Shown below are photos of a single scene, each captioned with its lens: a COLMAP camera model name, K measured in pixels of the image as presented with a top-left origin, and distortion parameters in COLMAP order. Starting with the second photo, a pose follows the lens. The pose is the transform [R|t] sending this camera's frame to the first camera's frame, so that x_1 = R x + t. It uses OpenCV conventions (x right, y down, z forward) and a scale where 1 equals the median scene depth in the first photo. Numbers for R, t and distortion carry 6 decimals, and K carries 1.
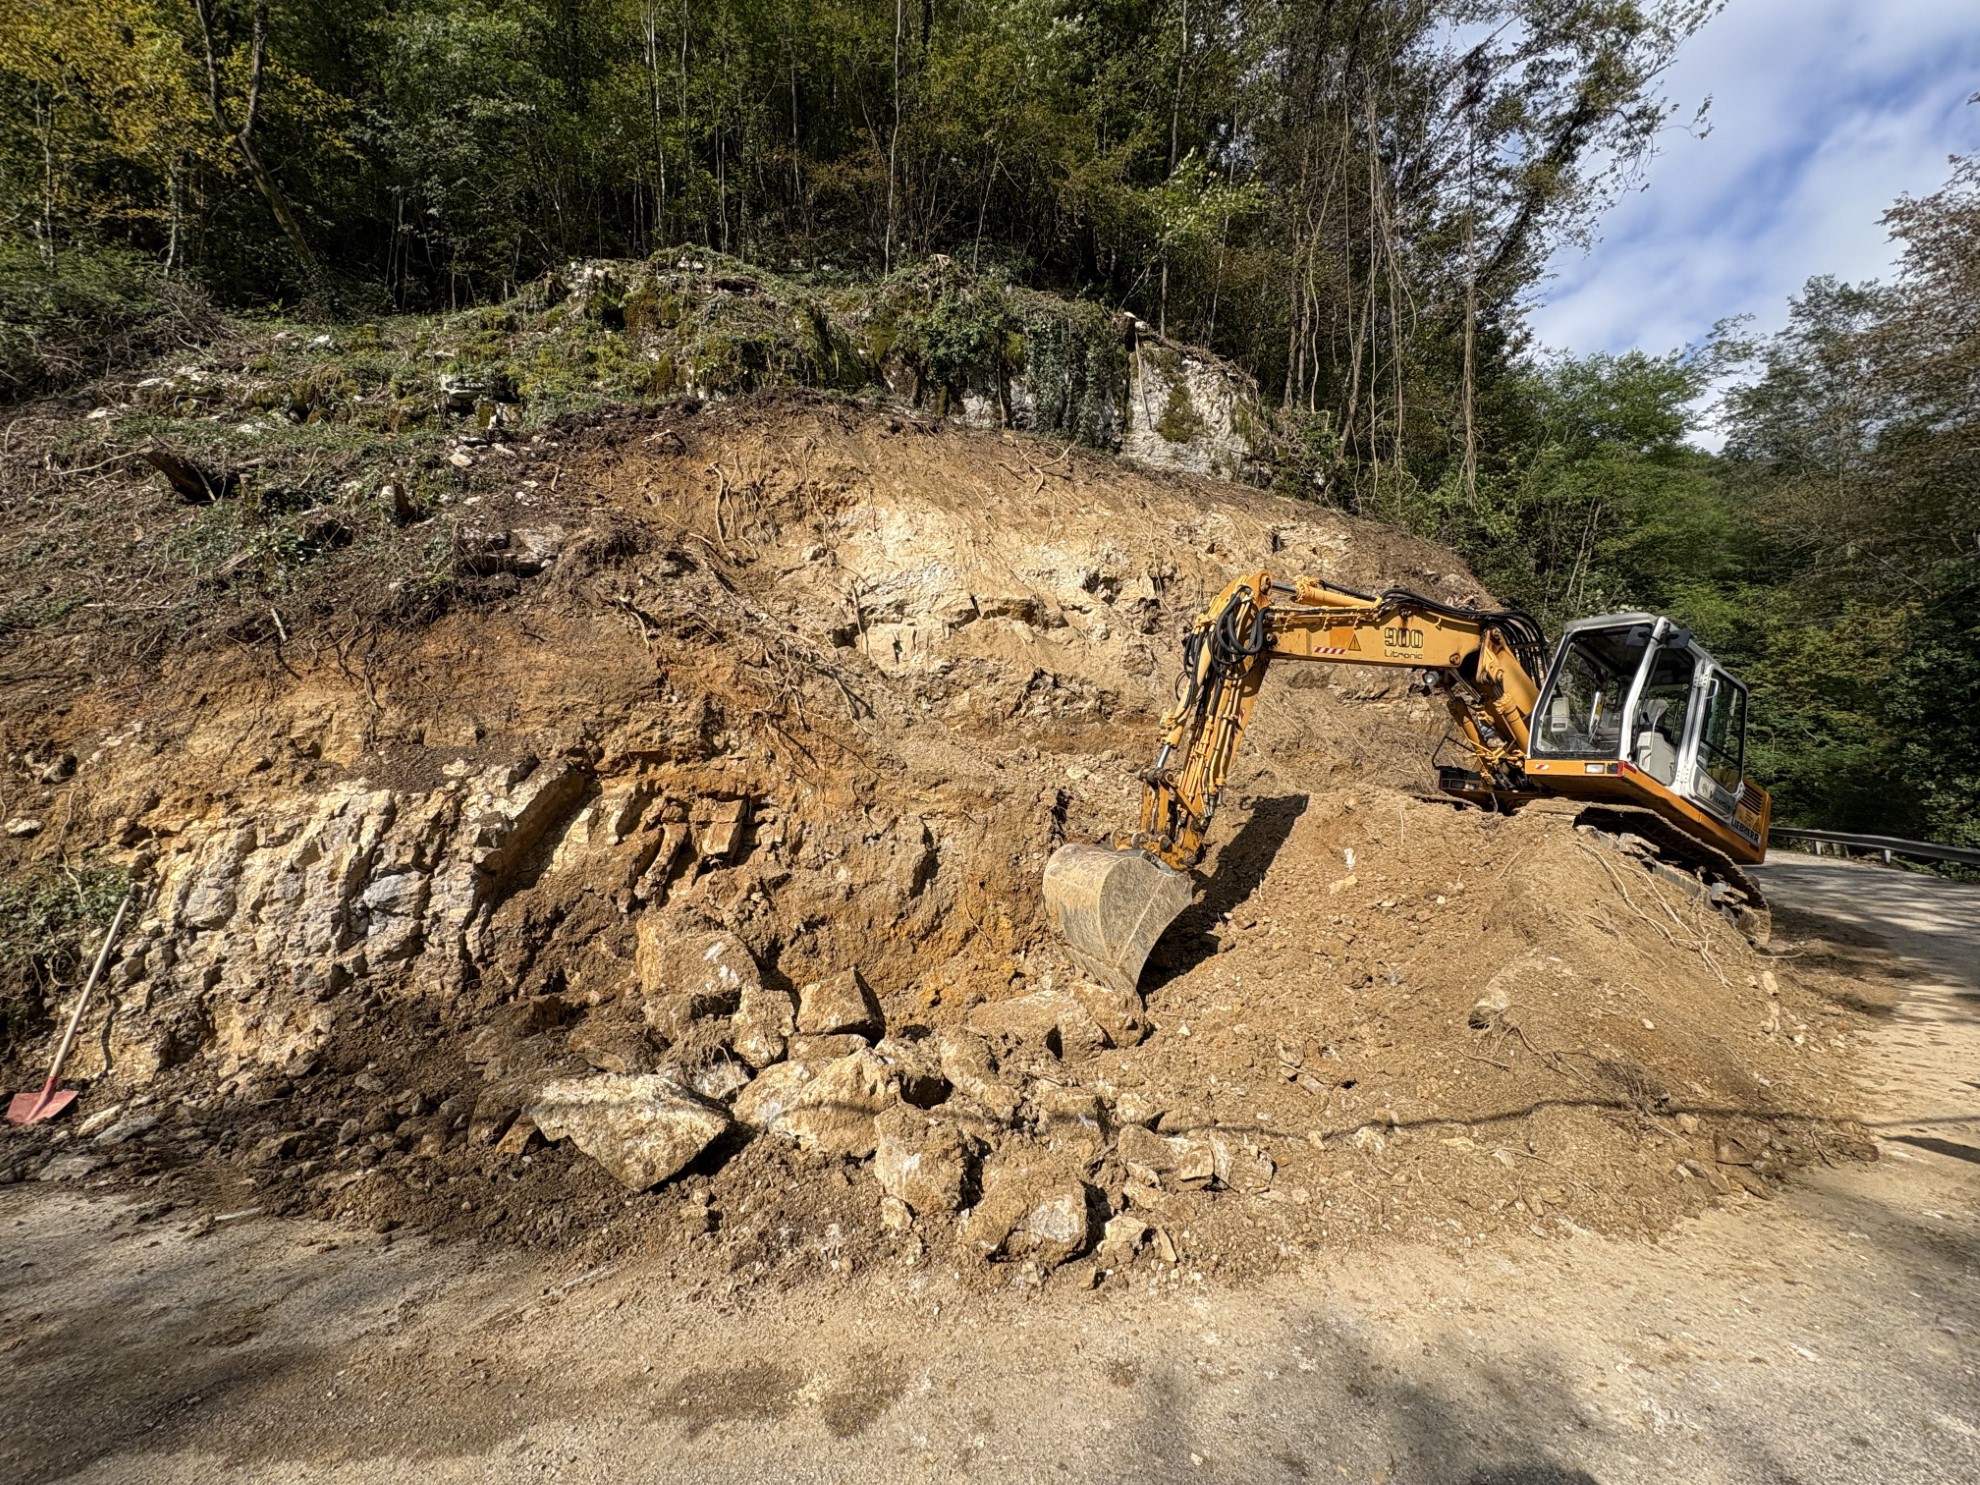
lens RADIAL K [[787.7, 0, 986.6], [0, 787.7, 746.5], [0, 0, 1]] dist [0.001424, -0.000665]
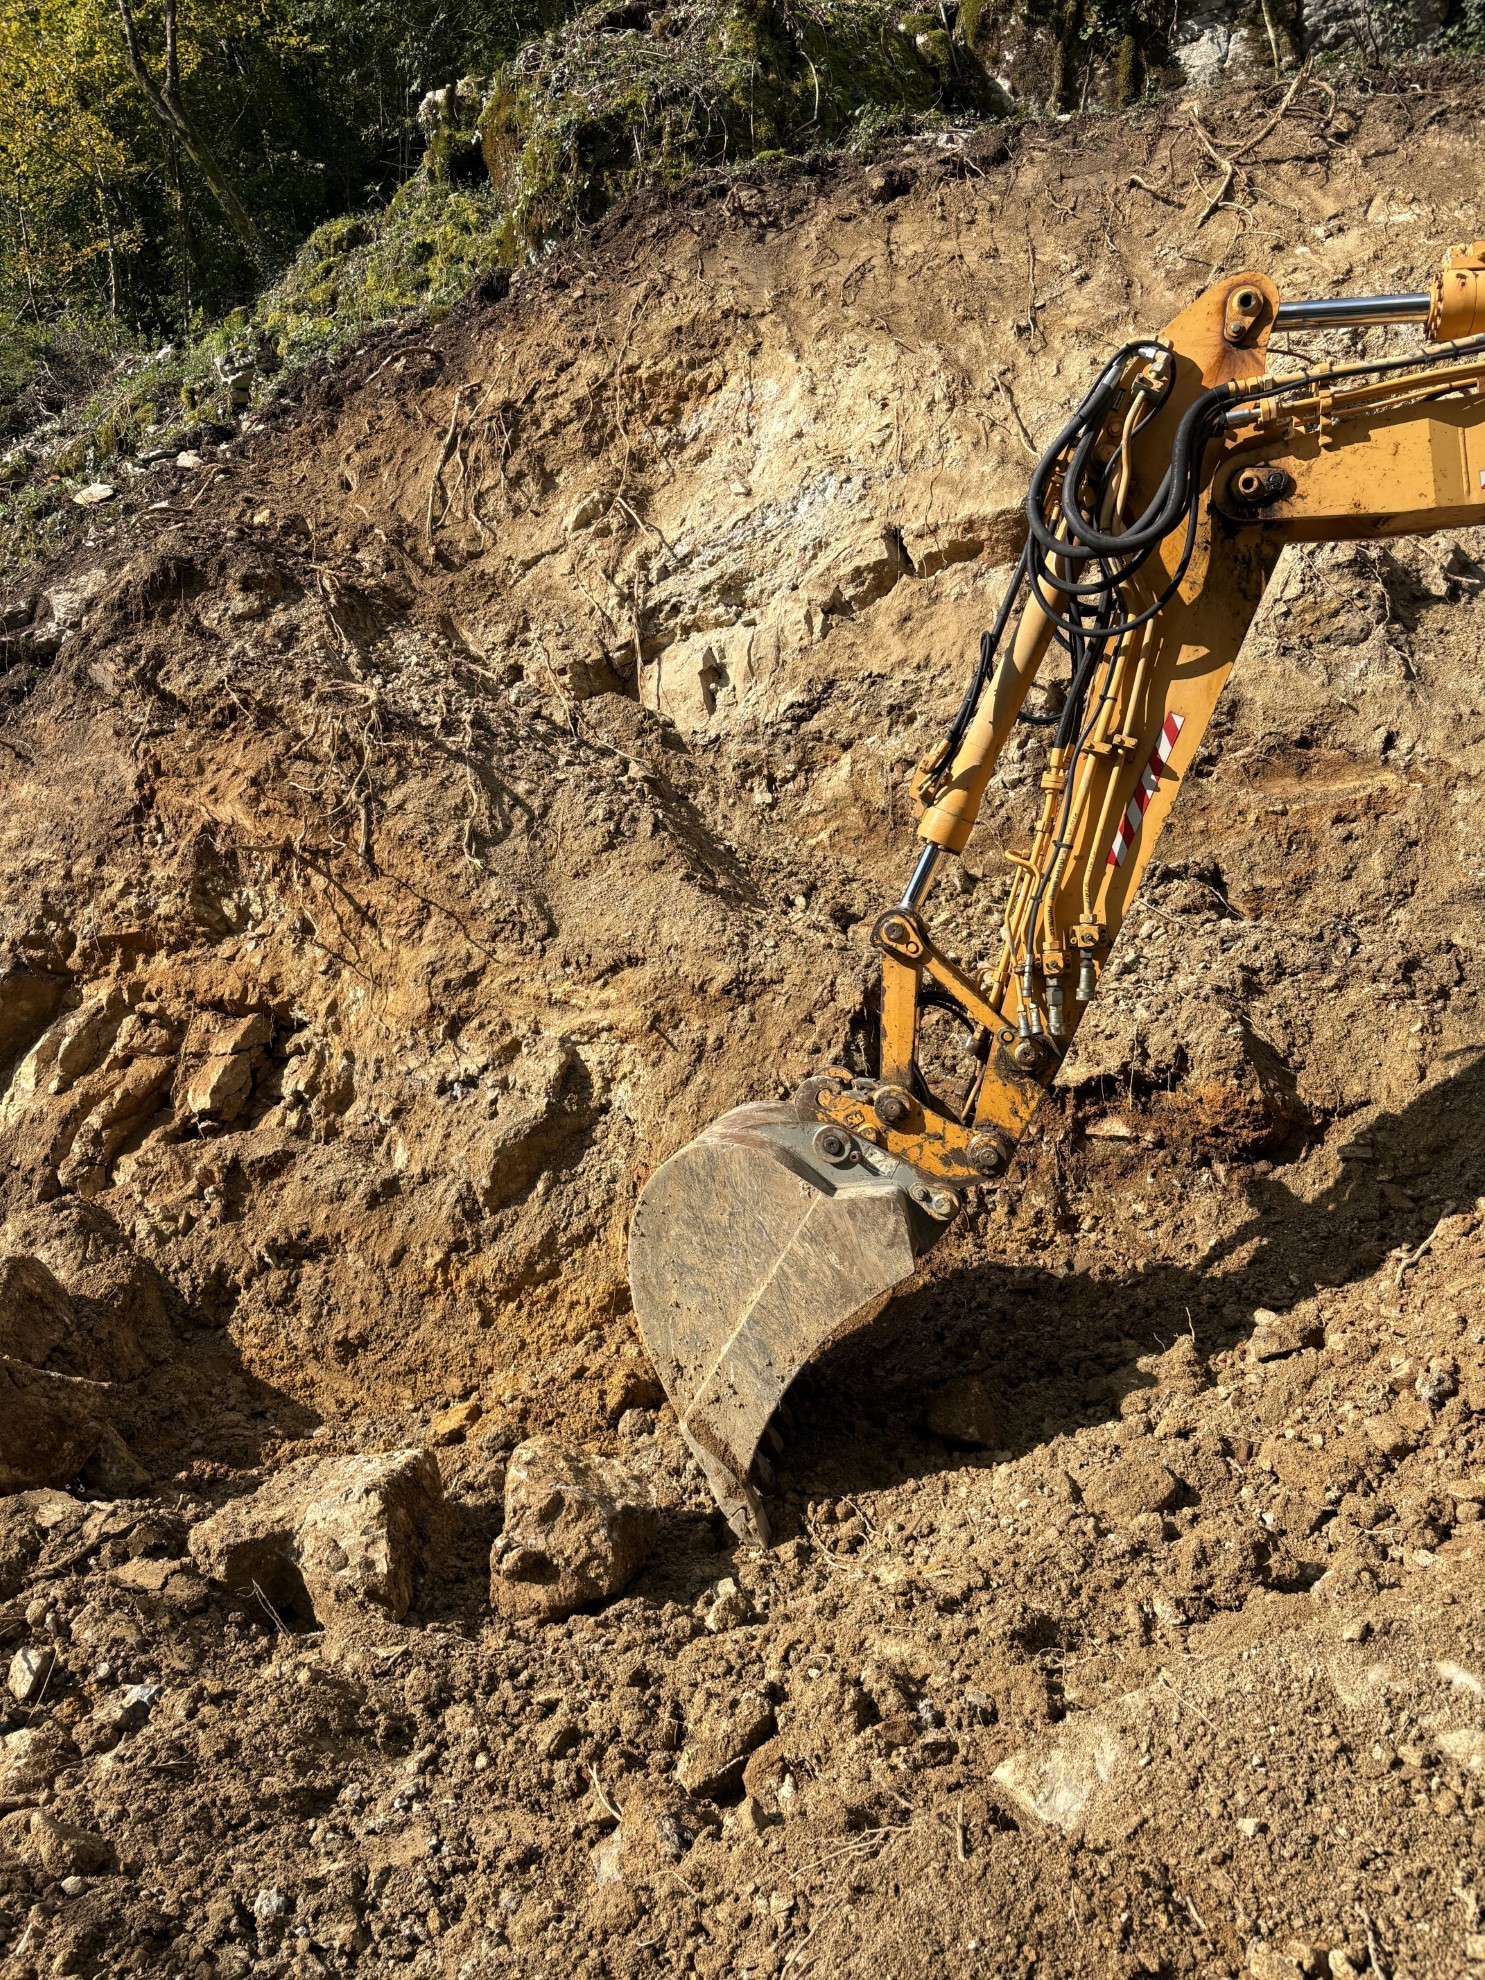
lens RADIAL K [[1501.5, 0, 746.9], [0, 1501.5, 967.6], [0, 0, 1]] dist [0.085245, -0.134672]
pose [[0.783342, -0.036952, -0.620492, 0.572700], [0.069565, 0.997172, 0.028438, 0.028638], [0.617686, -0.065441, 0.783697, 0.370032]]
